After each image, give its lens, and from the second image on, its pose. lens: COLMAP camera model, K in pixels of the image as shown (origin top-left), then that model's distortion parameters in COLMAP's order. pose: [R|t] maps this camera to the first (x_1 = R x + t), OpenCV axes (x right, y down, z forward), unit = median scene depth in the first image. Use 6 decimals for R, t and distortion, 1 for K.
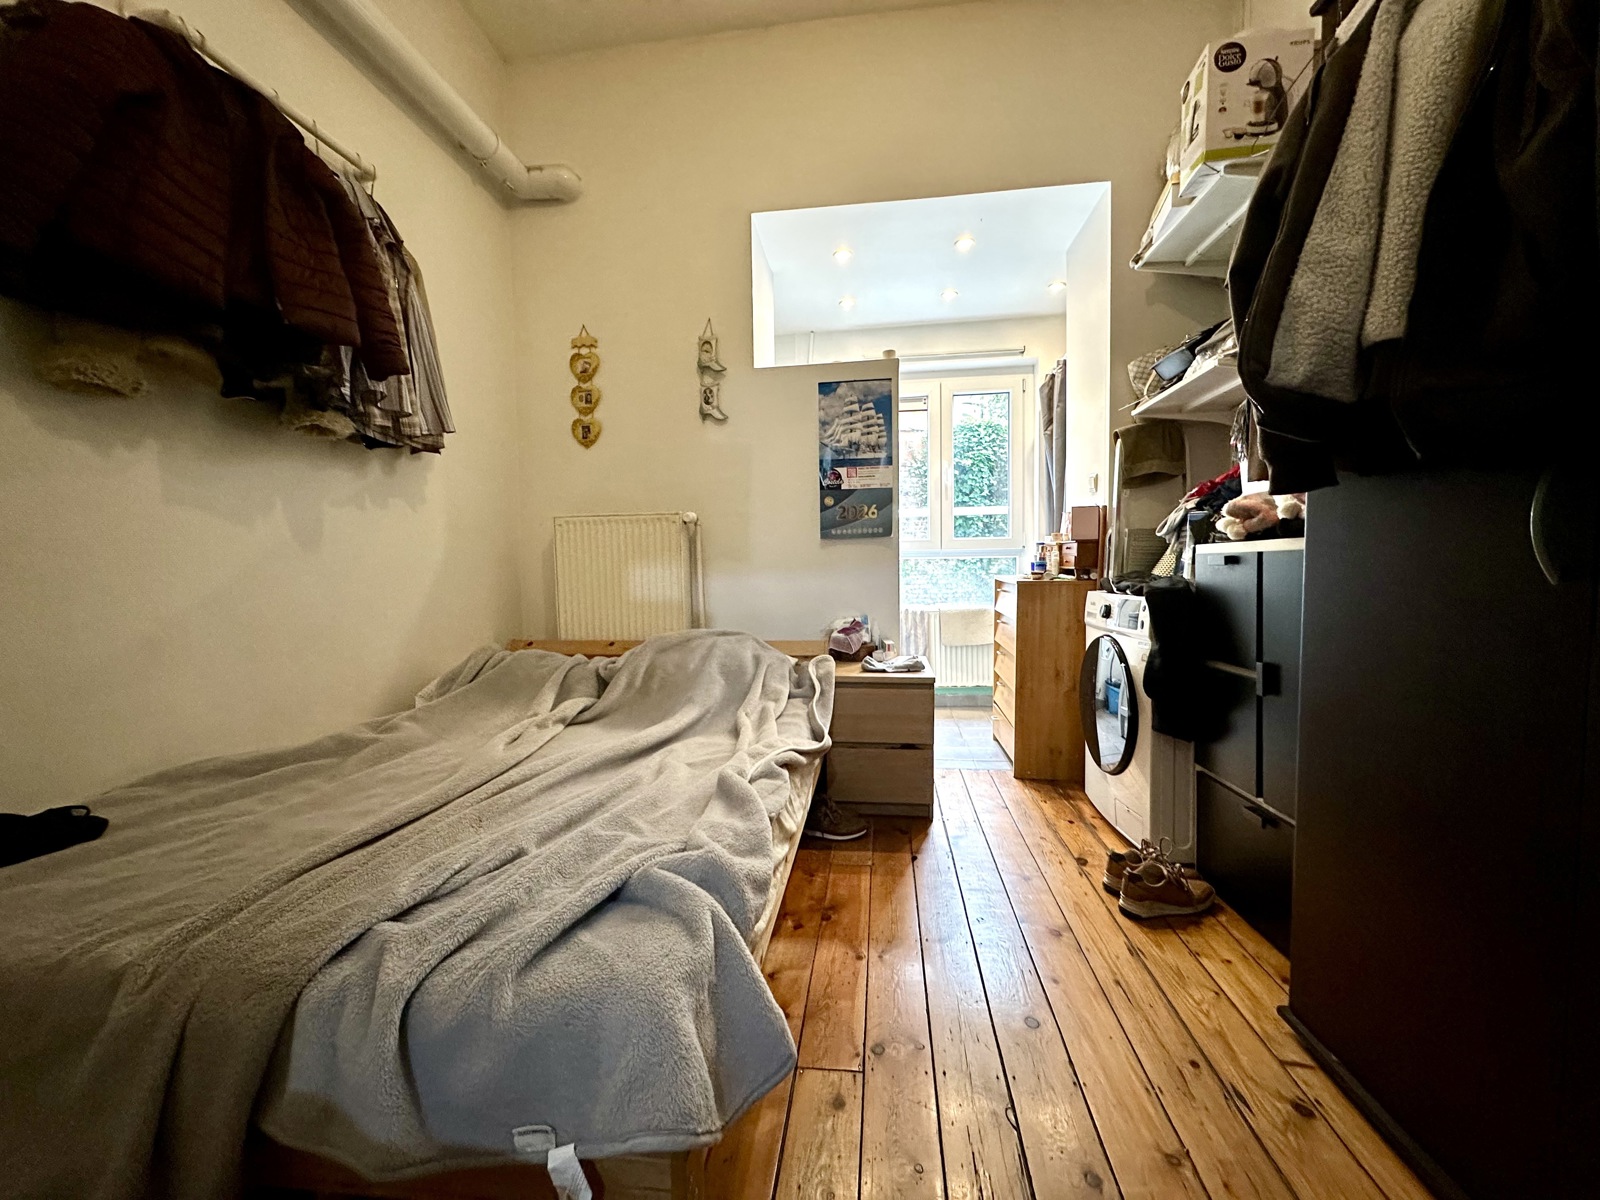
lens RADIAL K [[638.1, 0, 800.0], [0, 638.1, 600.0], [0, 0, 1]] dist [-0.002016, 0.000031]
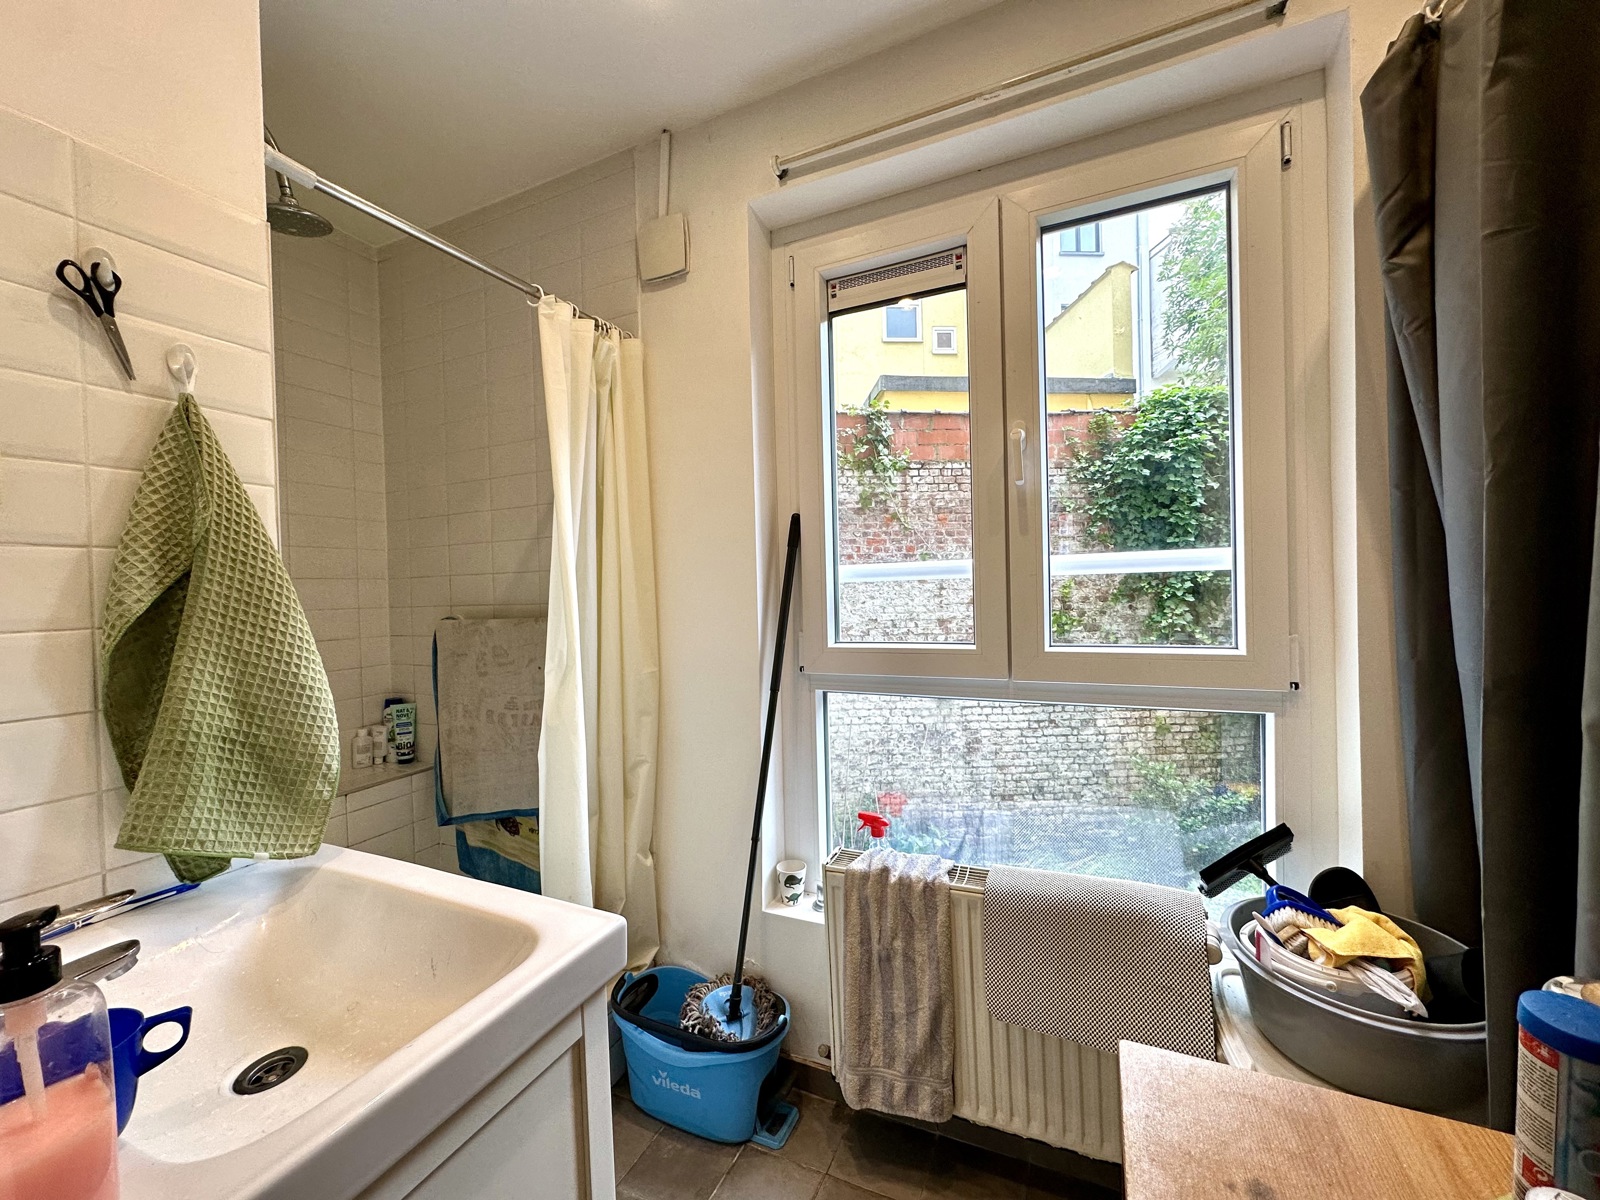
lens RADIAL K [[638.1, 0, 800.0], [0, 638.1, 600.0], [0, 0, 1]] dist [-0.002016, 0.000031]
pose [[0.957061, -0.004118, -0.289859, 0.098539], [-0.005120, 0.999503, -0.031105, -0.051122], [0.289843, 0.031254, 0.956564, 0.295116]]
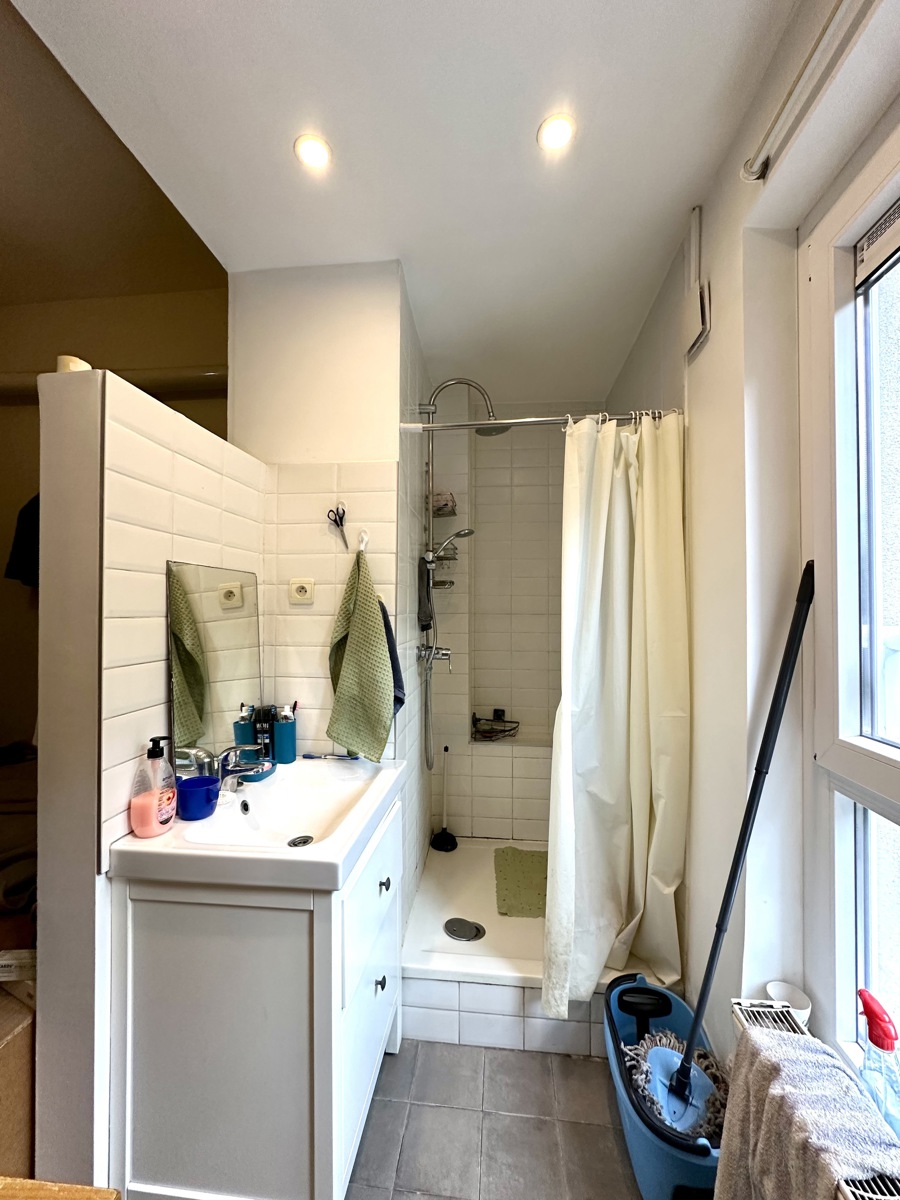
lens RADIAL K [[478.6, 0, 450.0], [0, 478.6, 600.0], [0, 0, 1]] dist [-0.002016, 0.000031]
pose [[0.013526, 0.000378, -0.999908, 0.152392], [-0.060786, 0.998151, -0.000445, -0.067561], [0.998059, 0.060786, 0.013524, 0.384677]]
